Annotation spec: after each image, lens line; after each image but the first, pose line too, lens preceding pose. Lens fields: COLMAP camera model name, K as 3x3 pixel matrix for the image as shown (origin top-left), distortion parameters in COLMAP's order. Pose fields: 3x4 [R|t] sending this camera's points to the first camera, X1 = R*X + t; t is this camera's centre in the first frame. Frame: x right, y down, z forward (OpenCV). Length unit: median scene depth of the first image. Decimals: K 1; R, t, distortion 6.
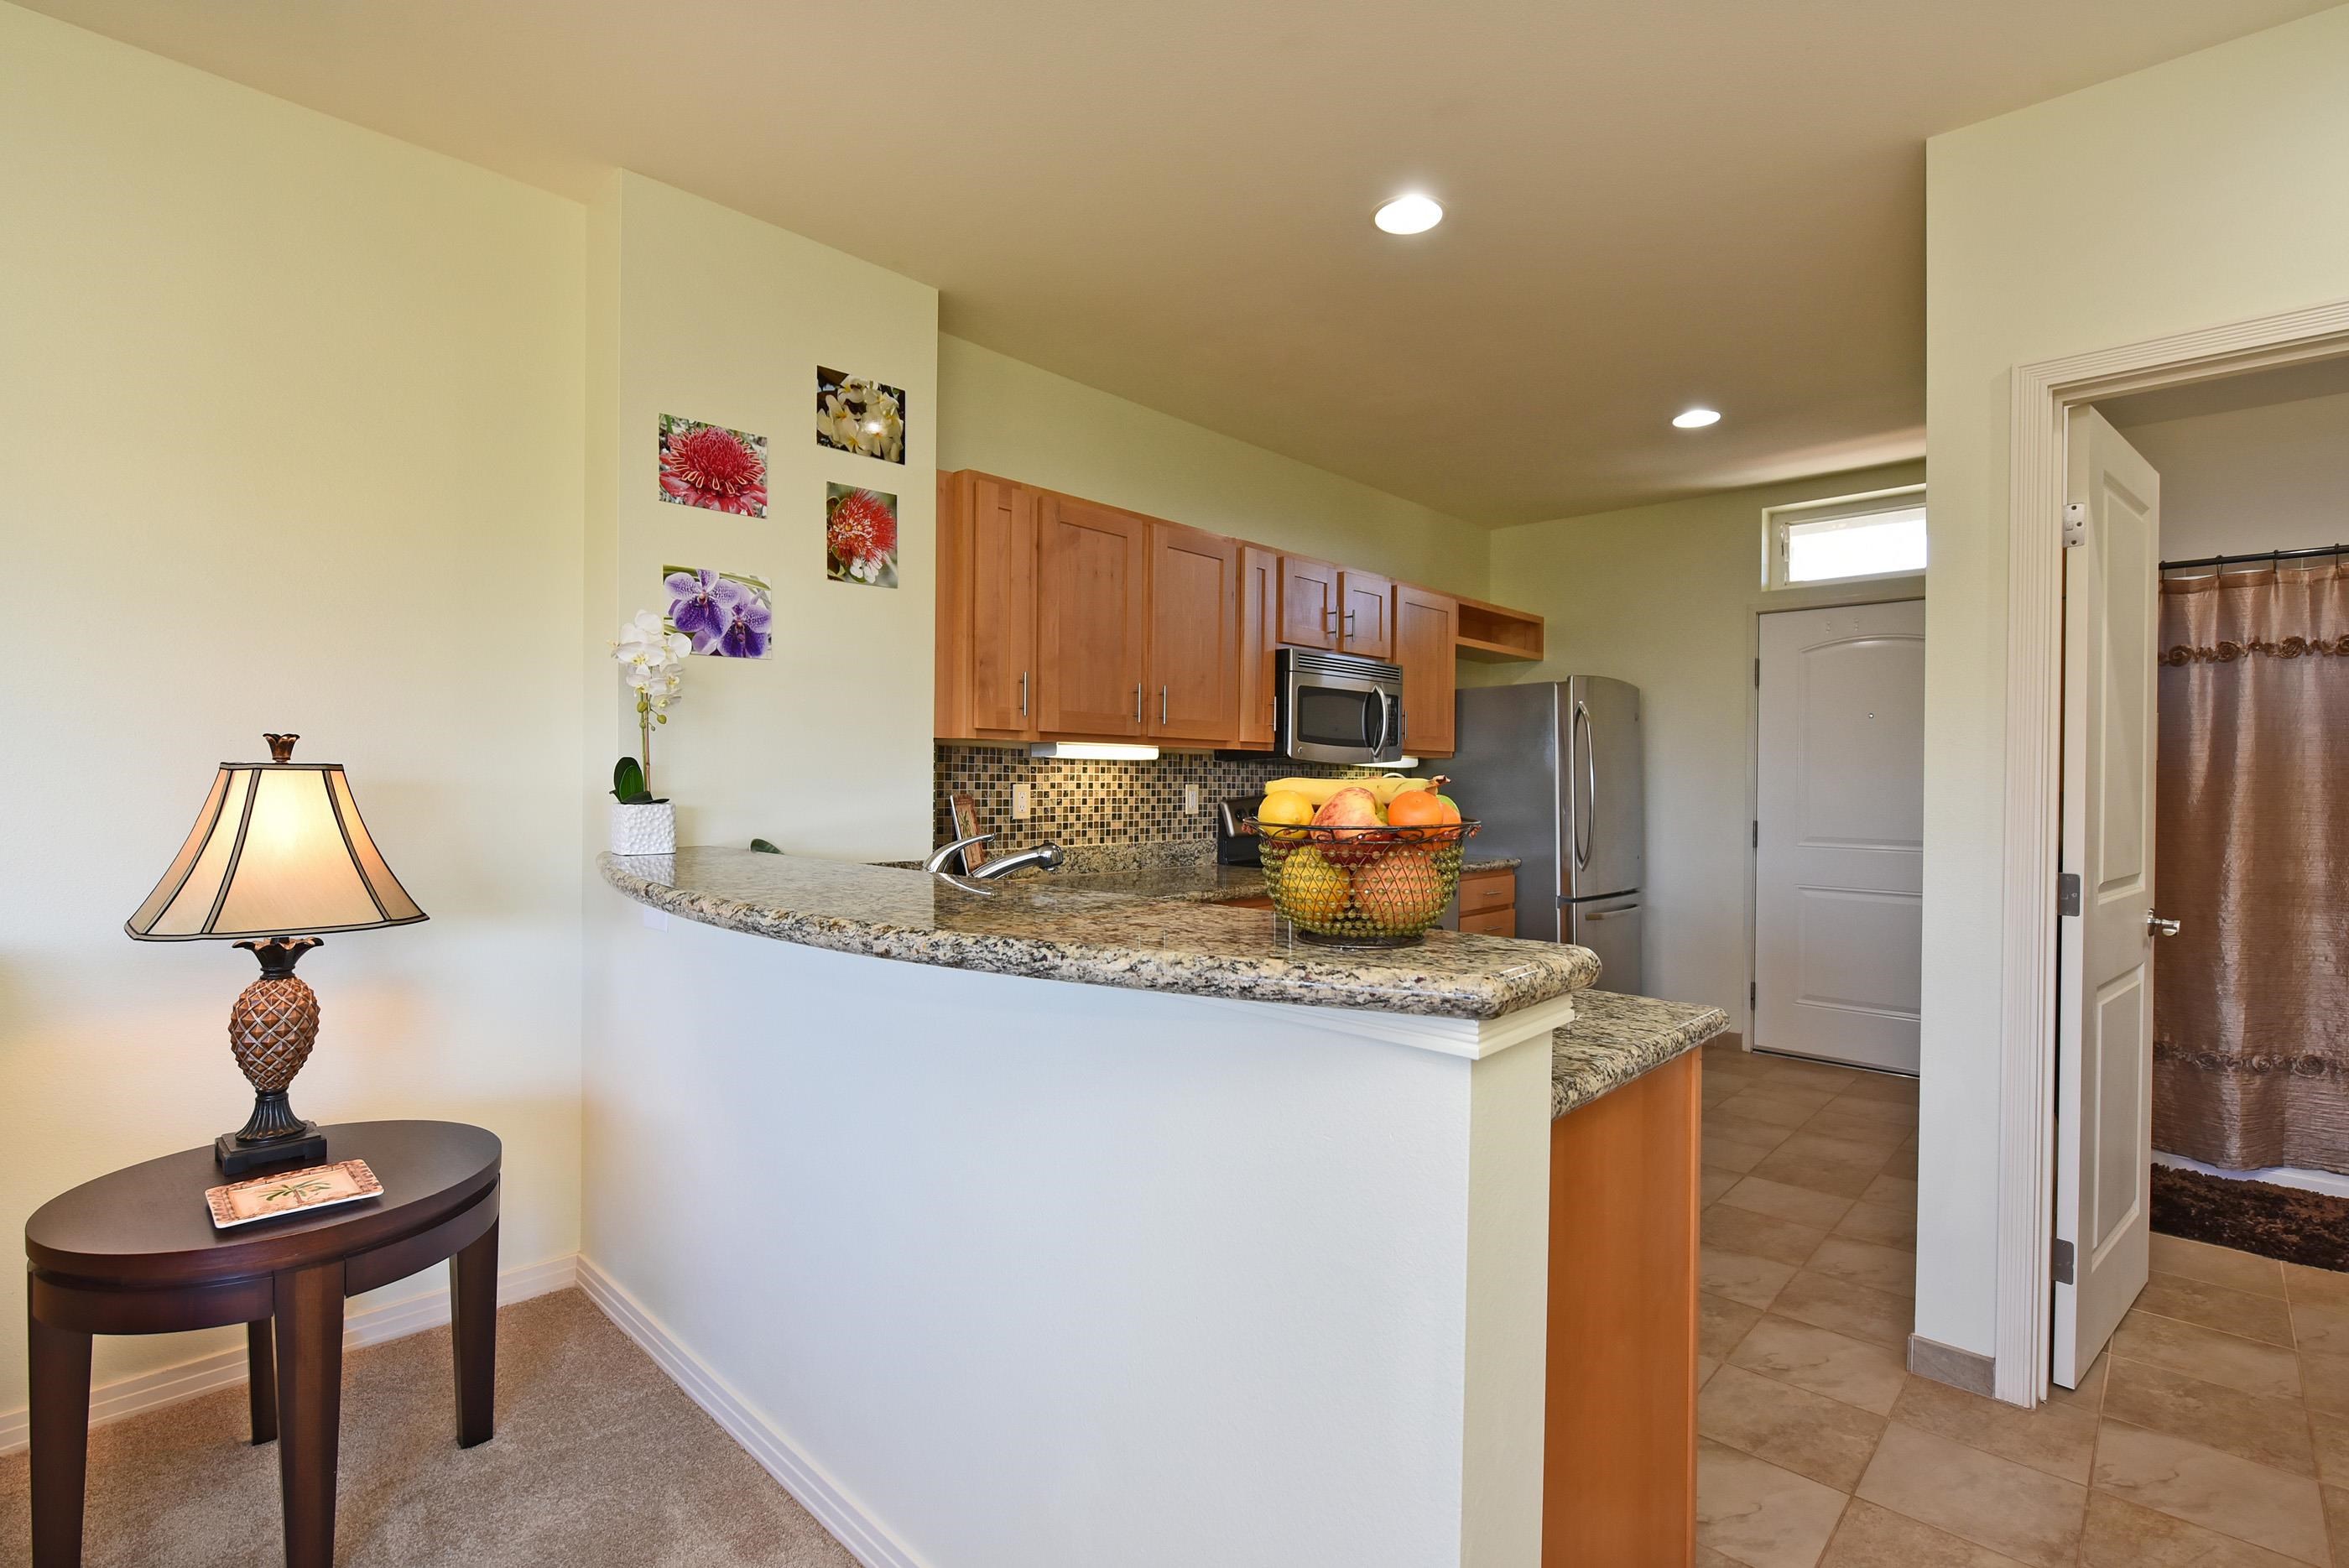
lens RADIAL K [[1015.2, 0, 1172.6], [0, 1015.2, 802.2], [0, 0, 1]] dist [-0.002683, -0.000069]
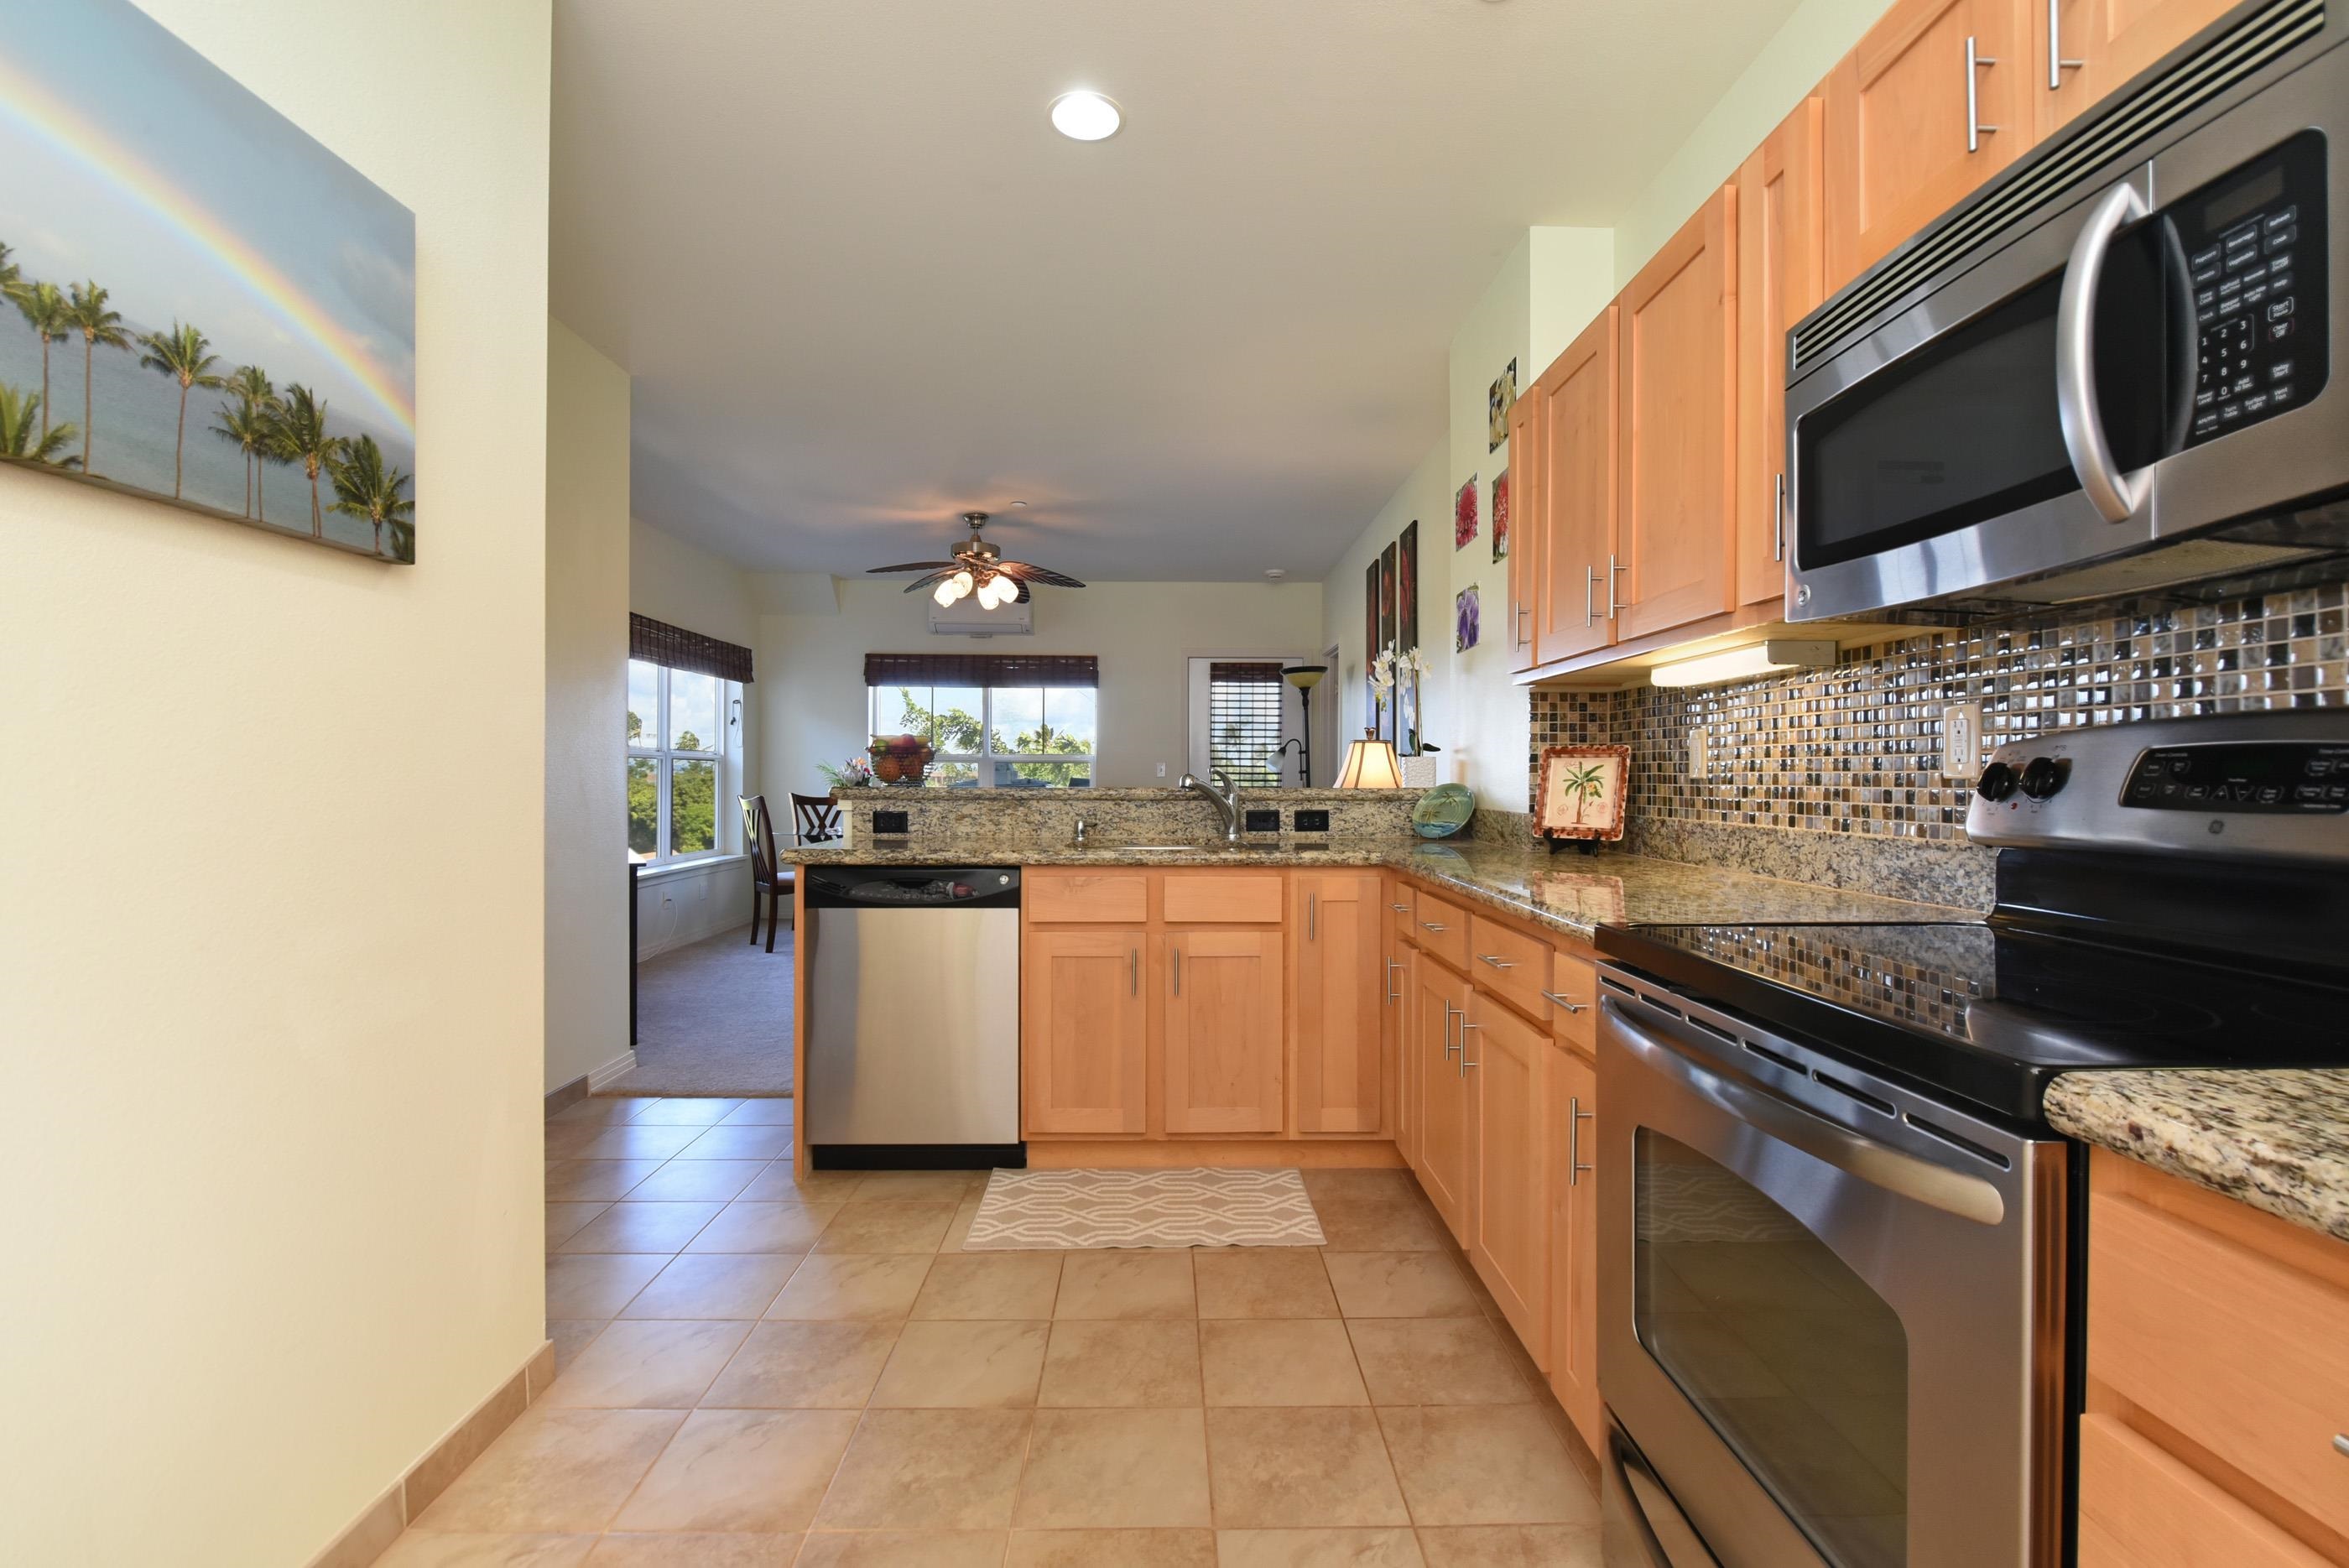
lens RADIAL K [[1142.0, 0, 1201.7], [0, 1142.0, 792.7], [0, 0, 1]] dist [0.000349, -0.000339]
pose [[-0.690676, -0.002013, -0.723161, 0.640842], [-0.024311, 0.999496, 0.020437, 0.017959], [0.722755, 0.031696, -0.690377, 1.278107]]
